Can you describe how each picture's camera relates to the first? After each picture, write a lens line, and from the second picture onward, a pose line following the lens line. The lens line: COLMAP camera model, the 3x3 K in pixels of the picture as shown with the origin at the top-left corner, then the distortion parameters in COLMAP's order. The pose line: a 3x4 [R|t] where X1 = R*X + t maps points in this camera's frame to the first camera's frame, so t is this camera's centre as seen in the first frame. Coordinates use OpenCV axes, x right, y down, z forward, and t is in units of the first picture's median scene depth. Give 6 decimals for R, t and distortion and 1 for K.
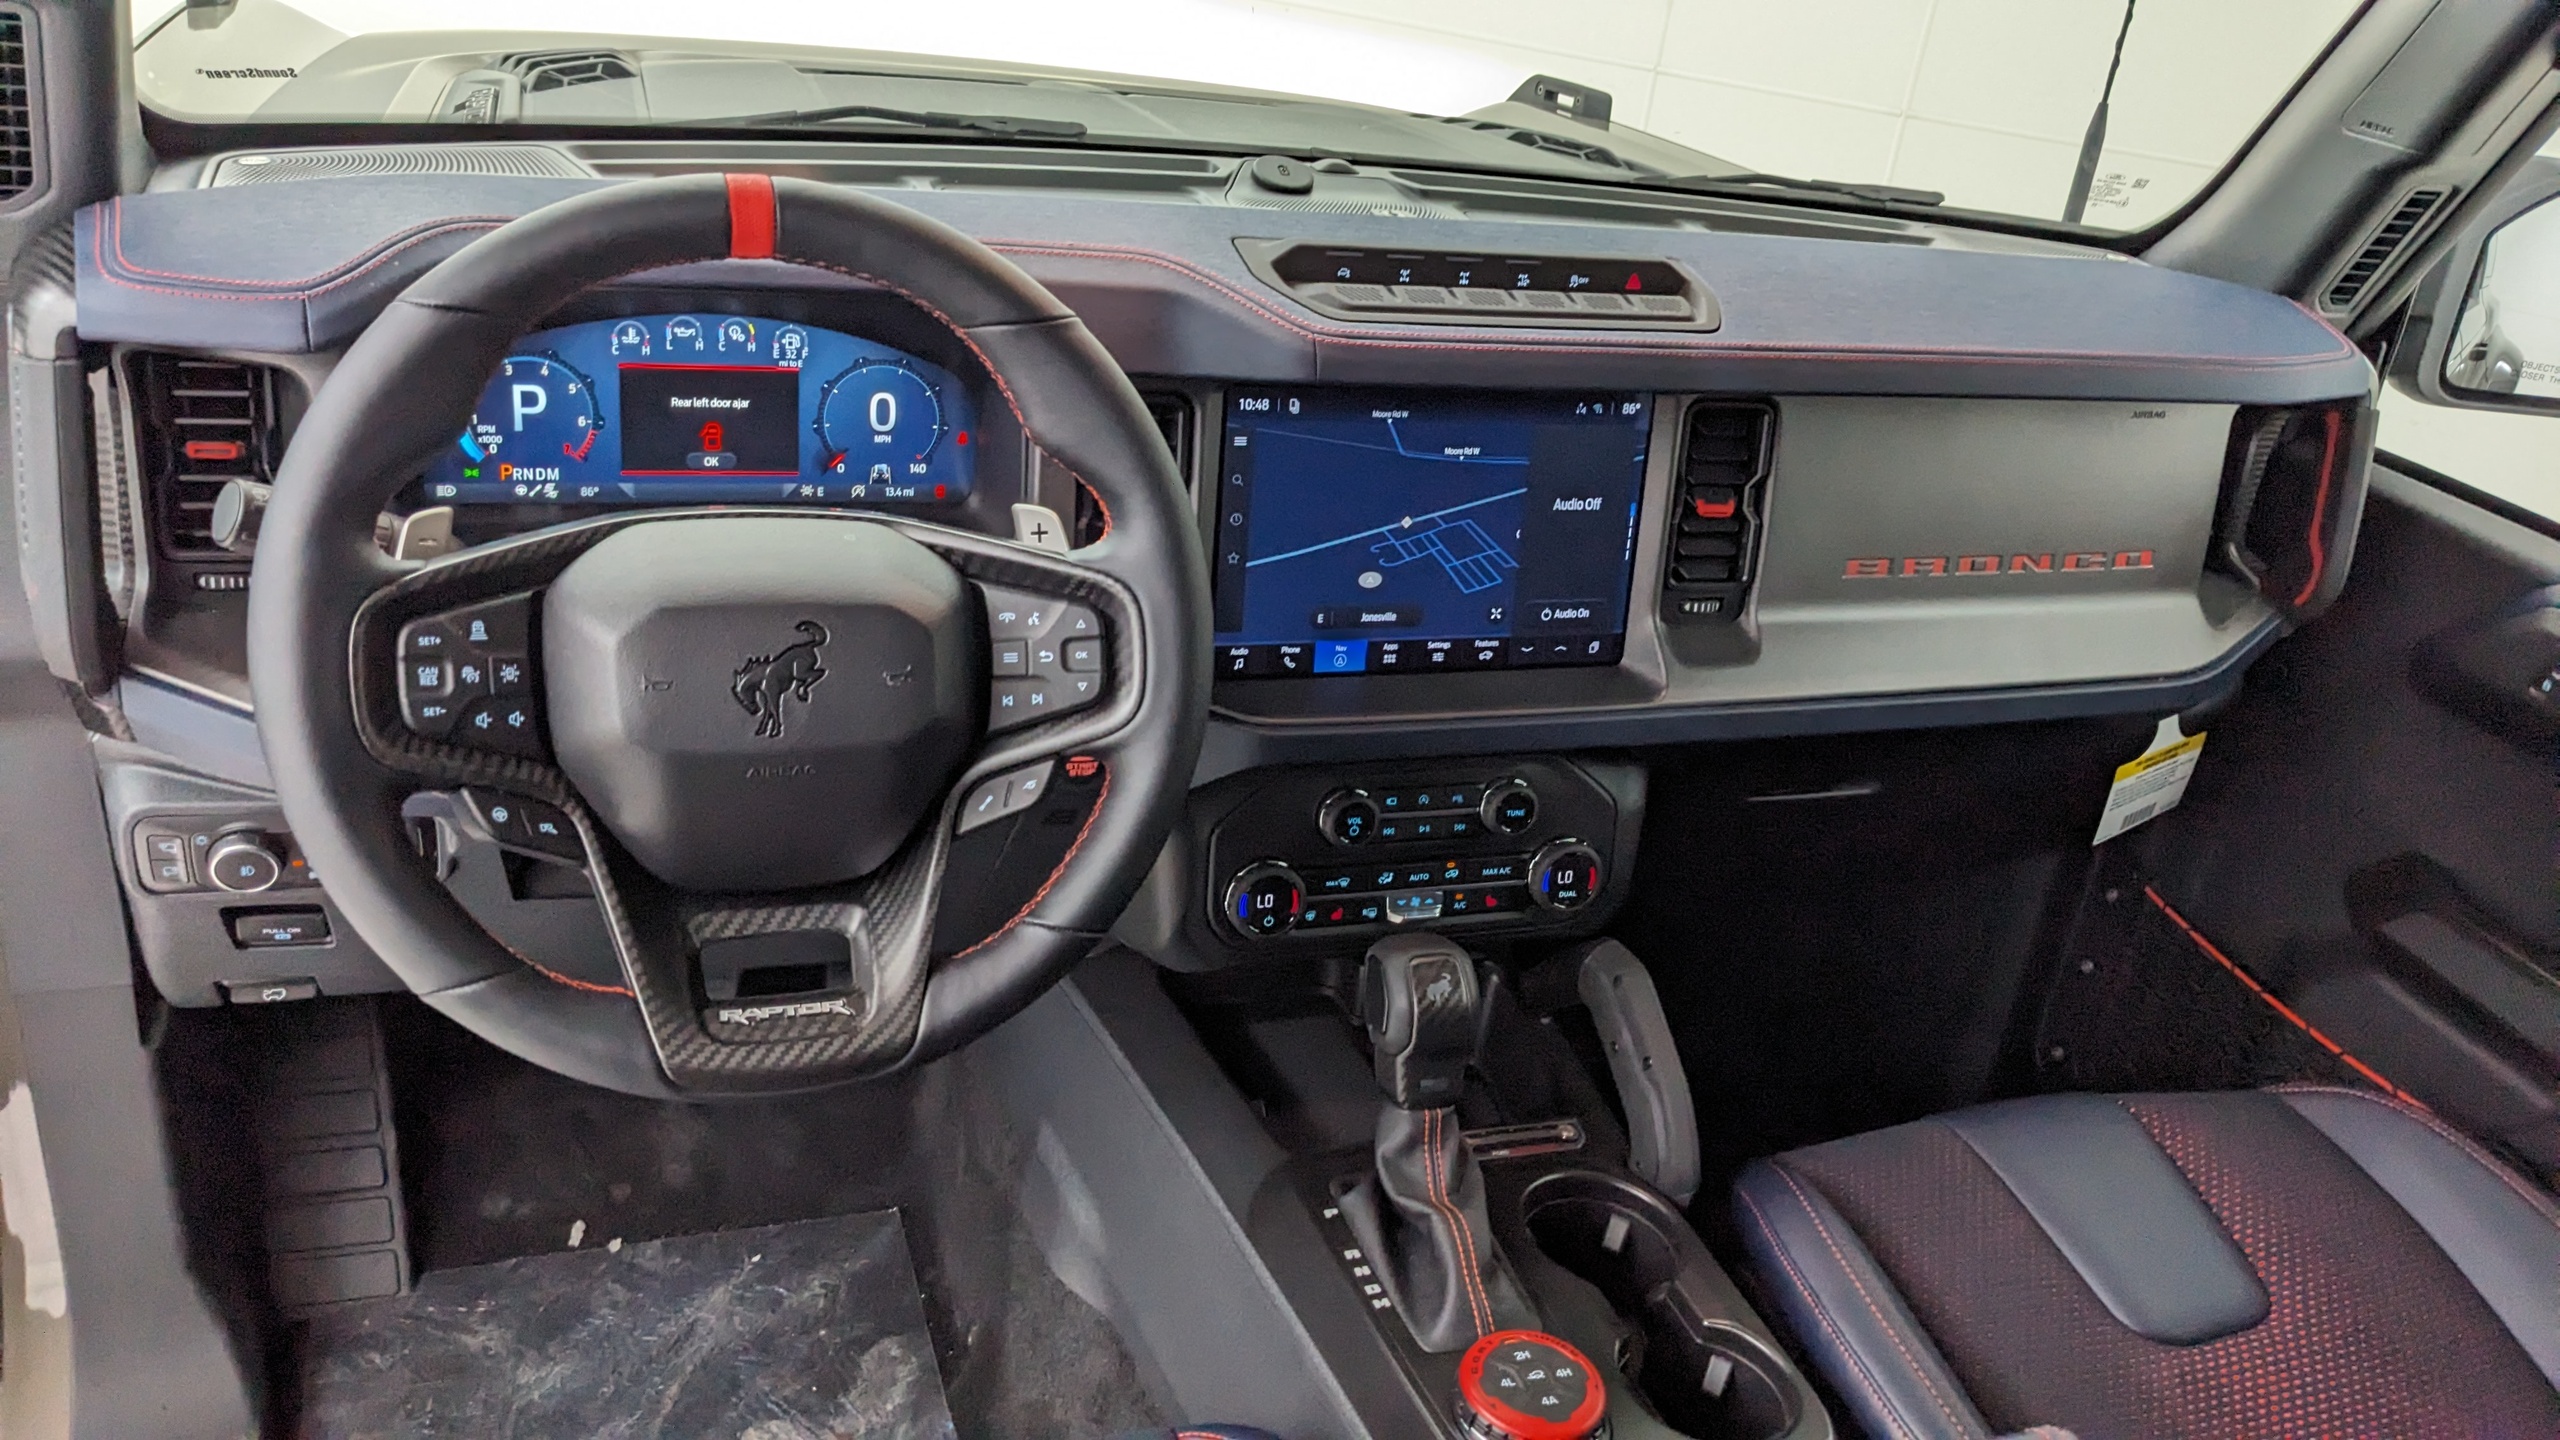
lens RADIAL K [[1774.2, 0, 1280.0], [0, 1774.2, 720.0], [0, 0, 1]] dist [0.048447, -0.065083]
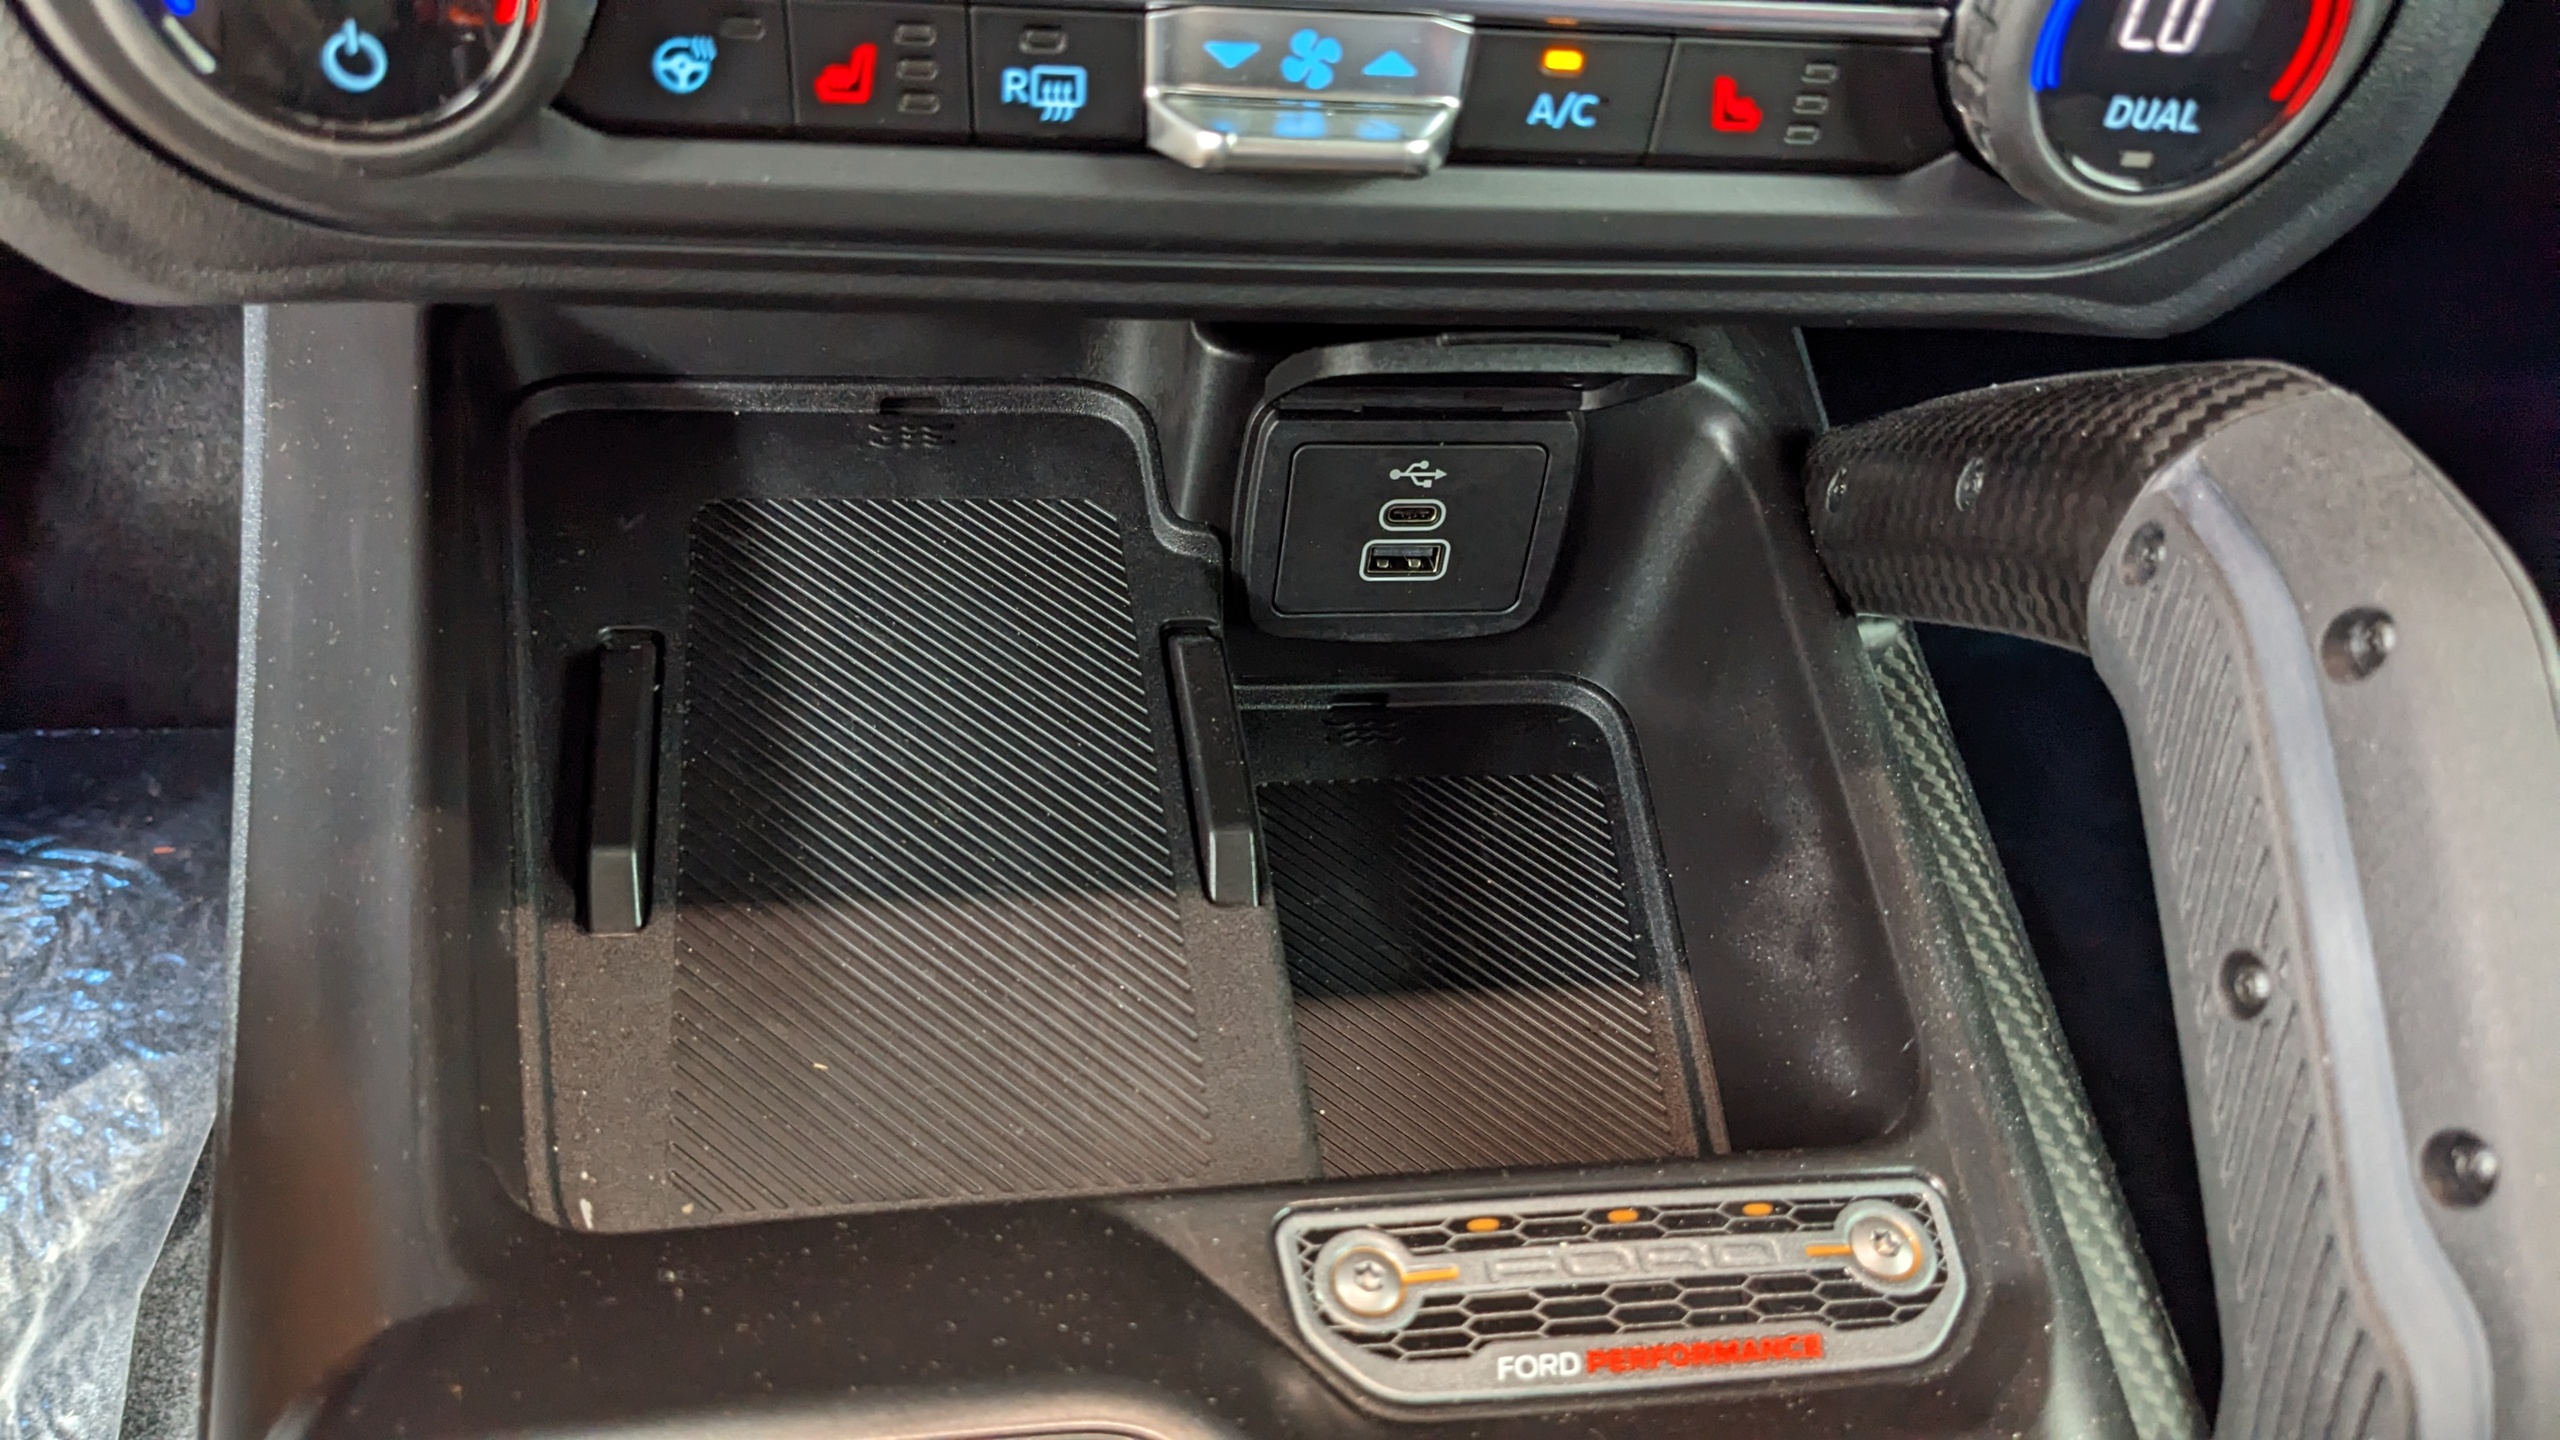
lens RADIAL K [[2052.9, 0, 1248.0], [0, 2052.9, 753.5], [0, 0, 1]] dist [0.041049, -0.099320]
pose [[0.983639, 0.144720, -0.107290, 0.103221], [-0.094322, 0.921108, 0.377708, 0.088769], [0.153487, -0.361408, 0.919688, 0.778315]]
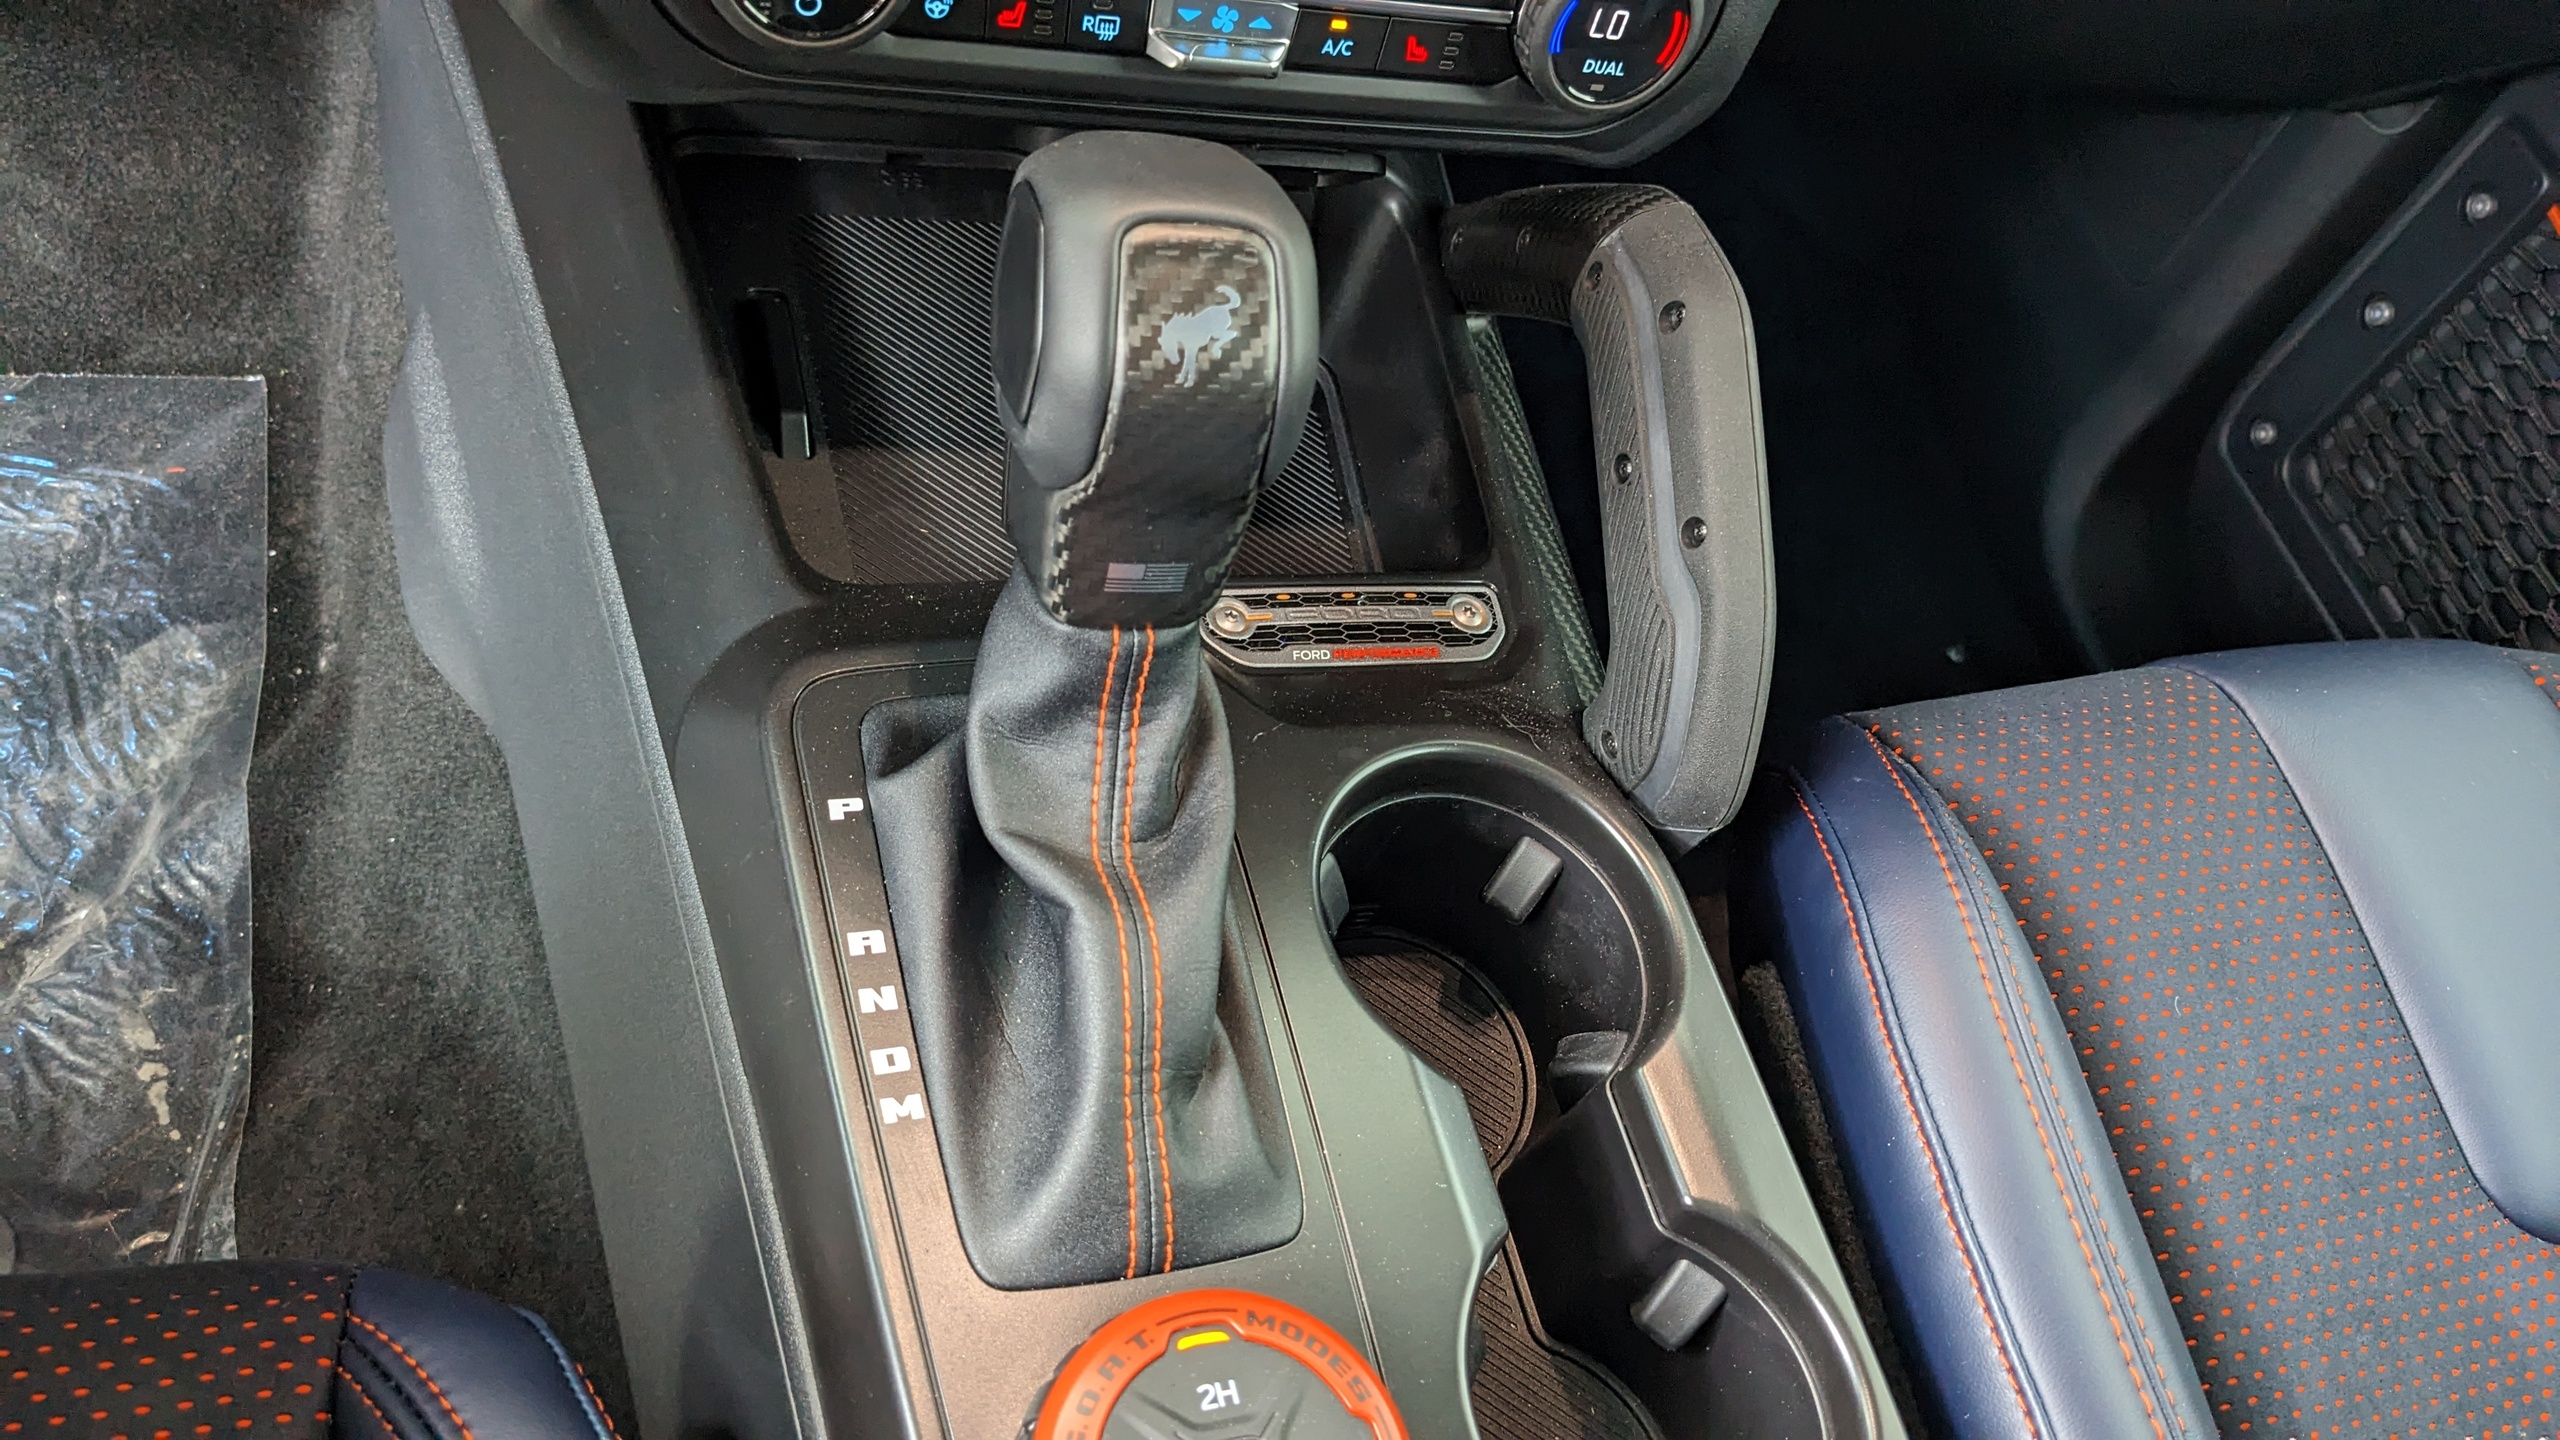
lens RADIAL K [[1965.0, 0, 1312.6], [0, 1965.0, 720.3], [0, 0, 1]] dist [0.061945, -0.112385]
pose [[0.981236, 0.151241, 0.119595, 0.066685], [-0.189458, 0.871489, 0.452341, 0.037023], [-0.035813, -0.466511, 0.883790, 0.546864]]
